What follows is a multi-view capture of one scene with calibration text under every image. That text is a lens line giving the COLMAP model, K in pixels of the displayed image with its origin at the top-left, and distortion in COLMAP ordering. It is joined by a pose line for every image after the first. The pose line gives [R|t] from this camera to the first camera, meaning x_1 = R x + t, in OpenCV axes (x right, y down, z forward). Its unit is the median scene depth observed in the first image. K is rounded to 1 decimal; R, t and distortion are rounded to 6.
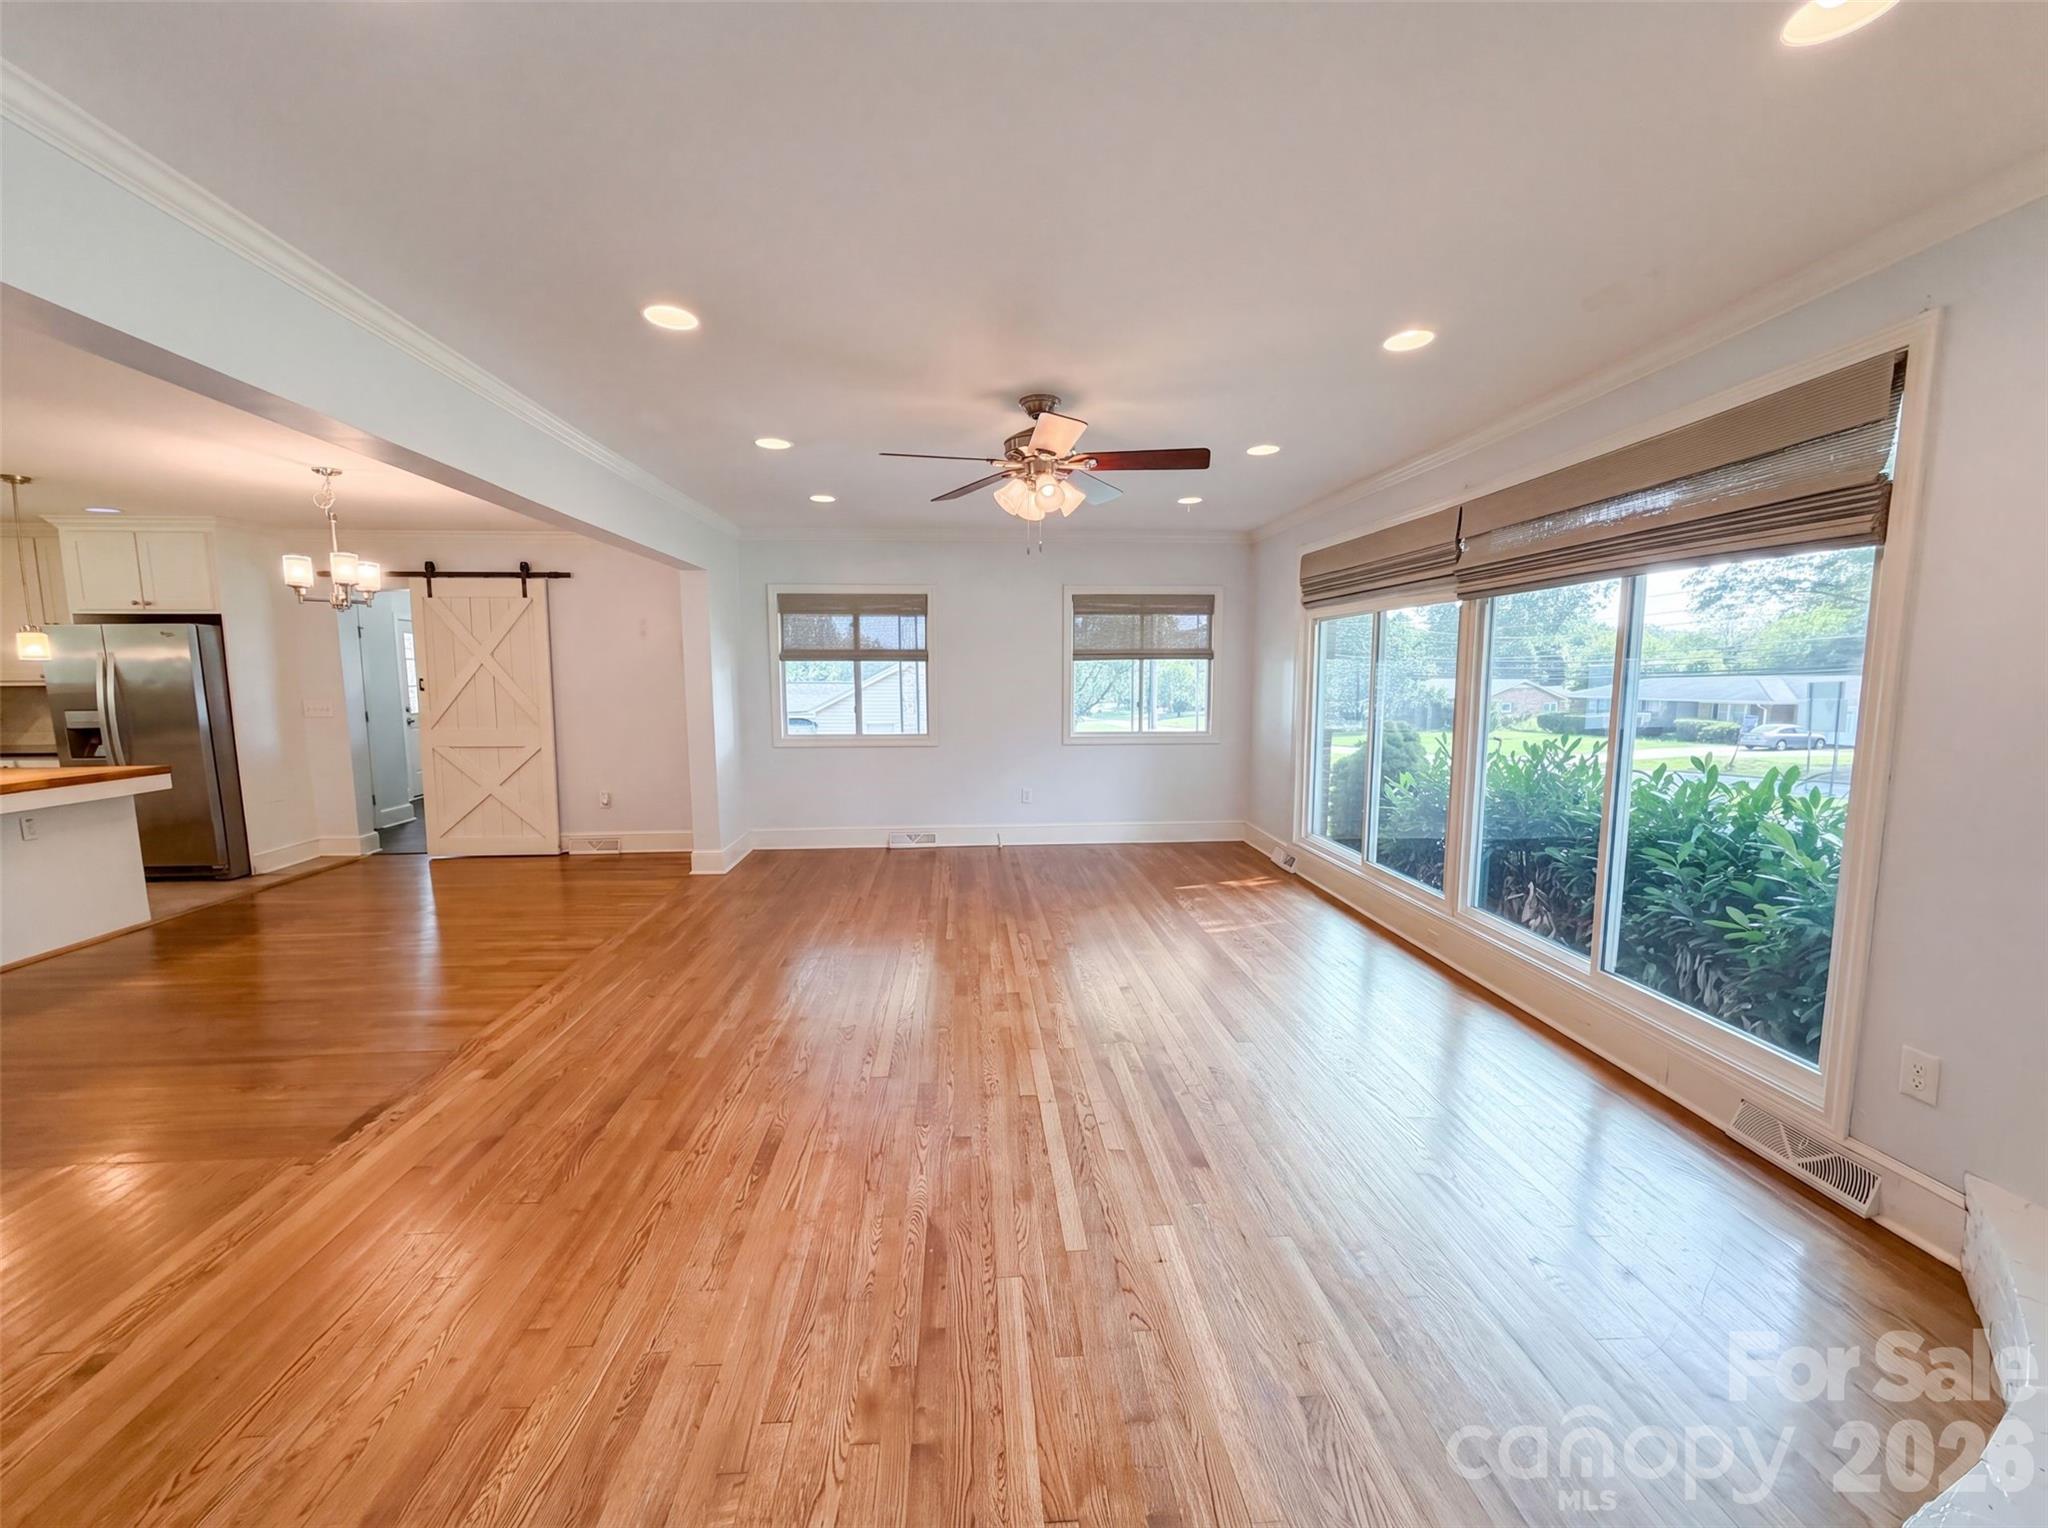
lens RADIAL K [[823.4, 0, 1021.2], [0, 823.4, 763.4], [0, 0, 1]] dist [-0.000149, 0.000197]
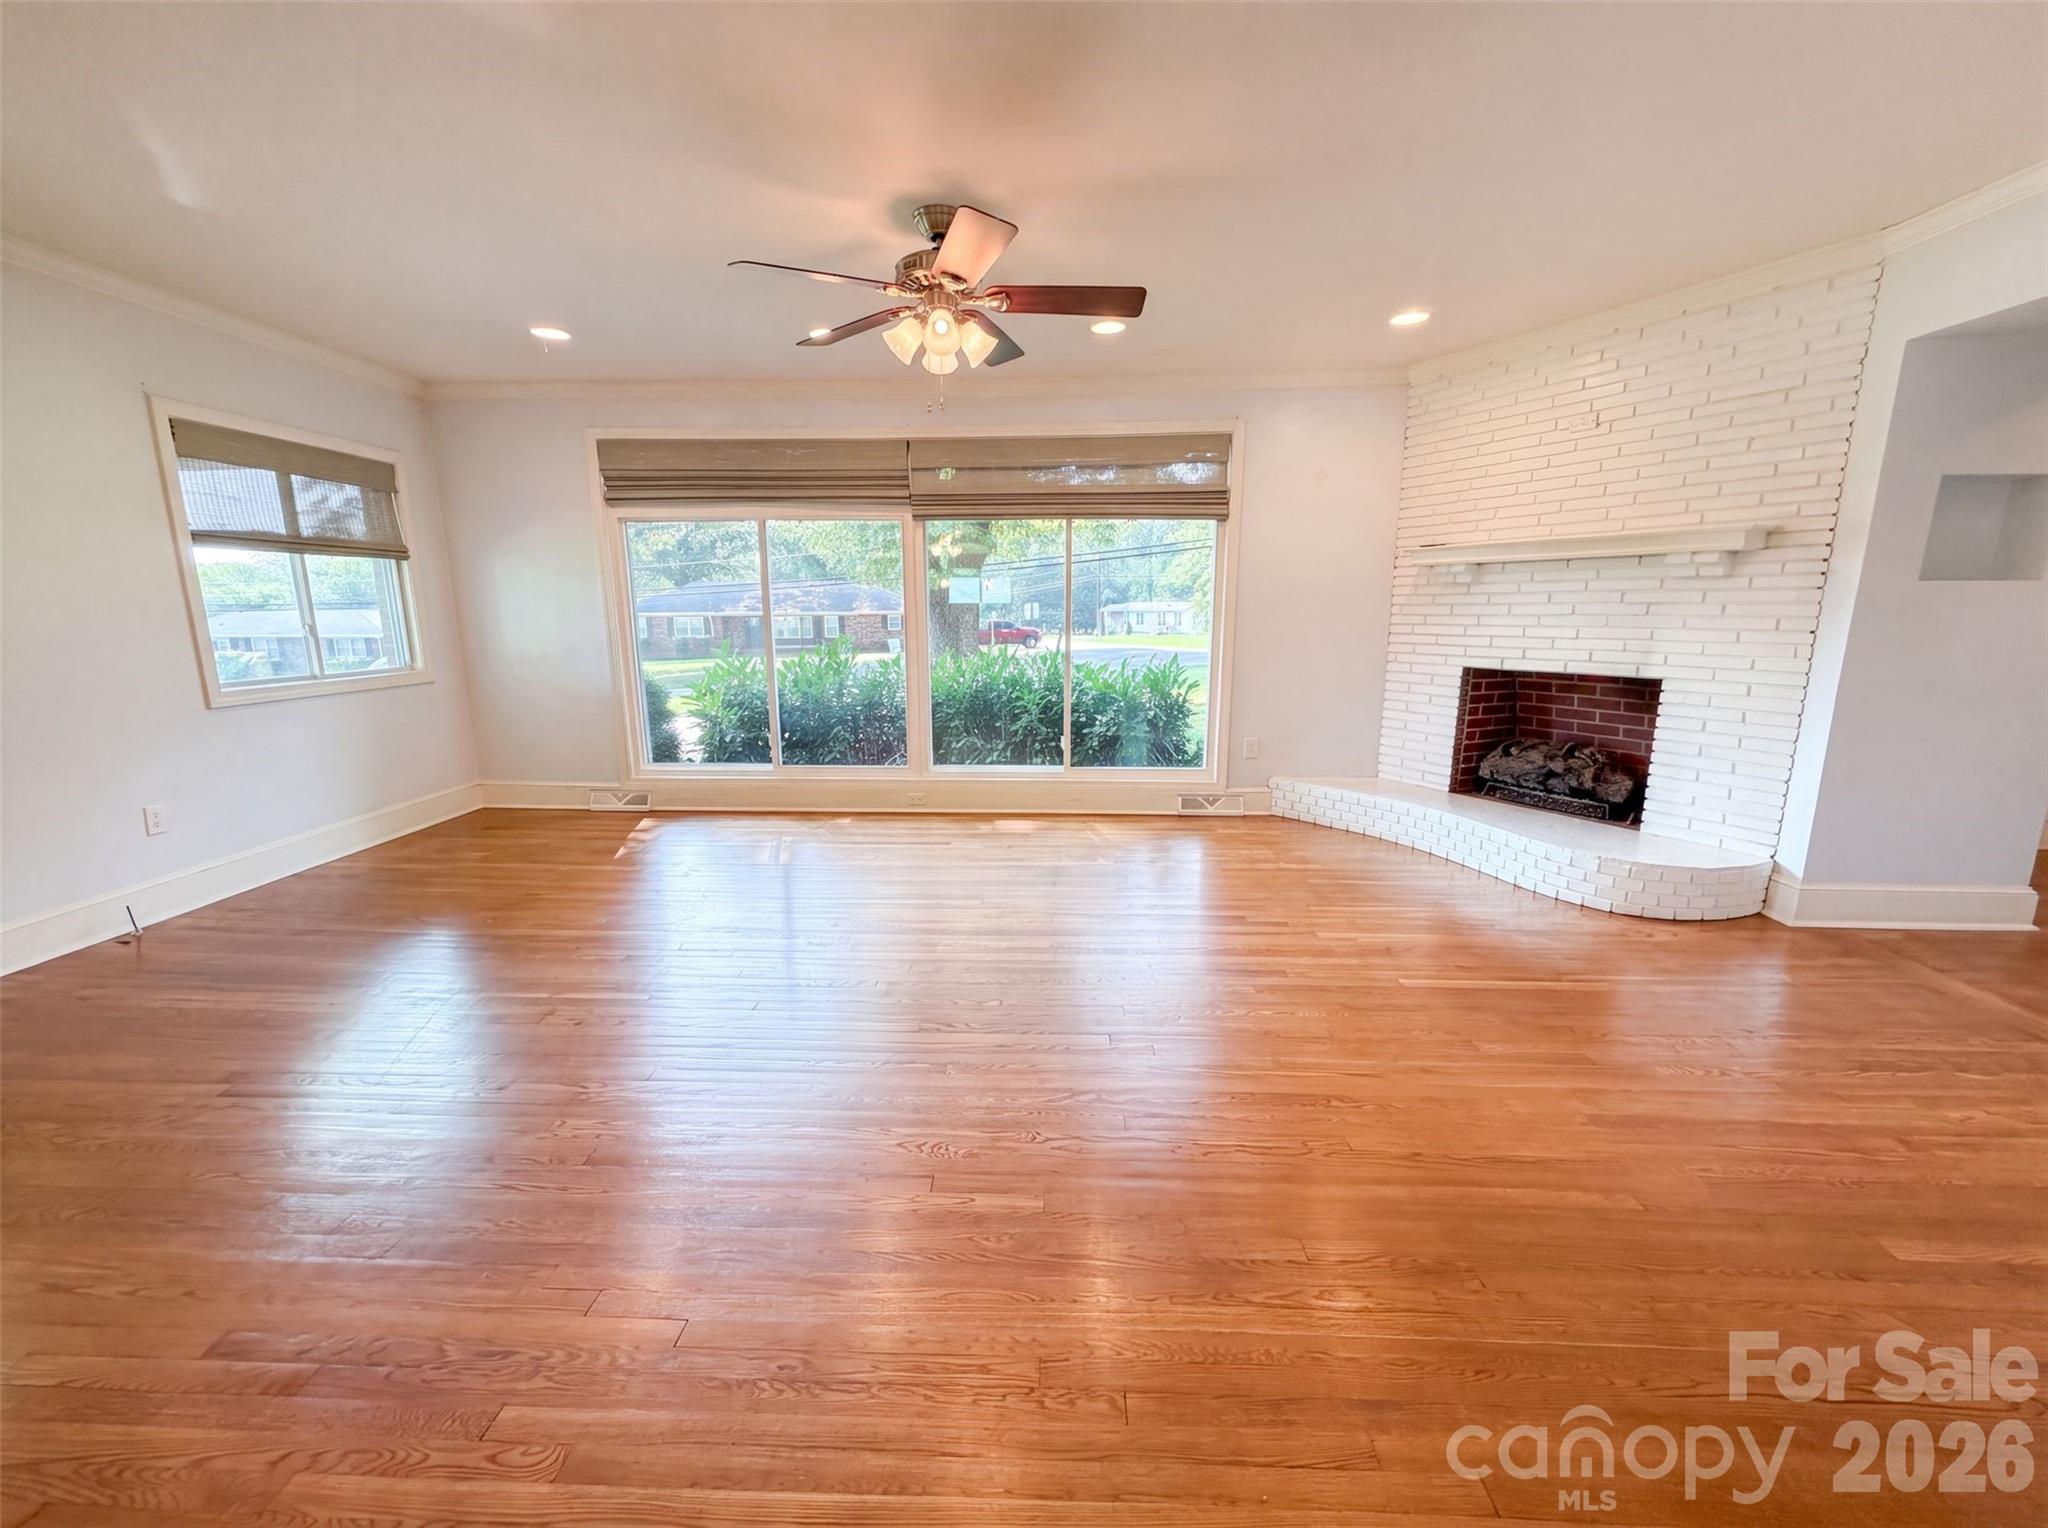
lens RADIAL K [[823.4, 0, 1021.2], [0, 823.4, 763.4], [0, 0, 1]] dist [-0.000149, 0.000197]
pose [[0.114479, -0.186874, 0.975691, -0.563107], [0.111058, 0.978399, 0.174362, -0.032264], [-0.987198, 0.088397, 0.132760, 0.562316]]
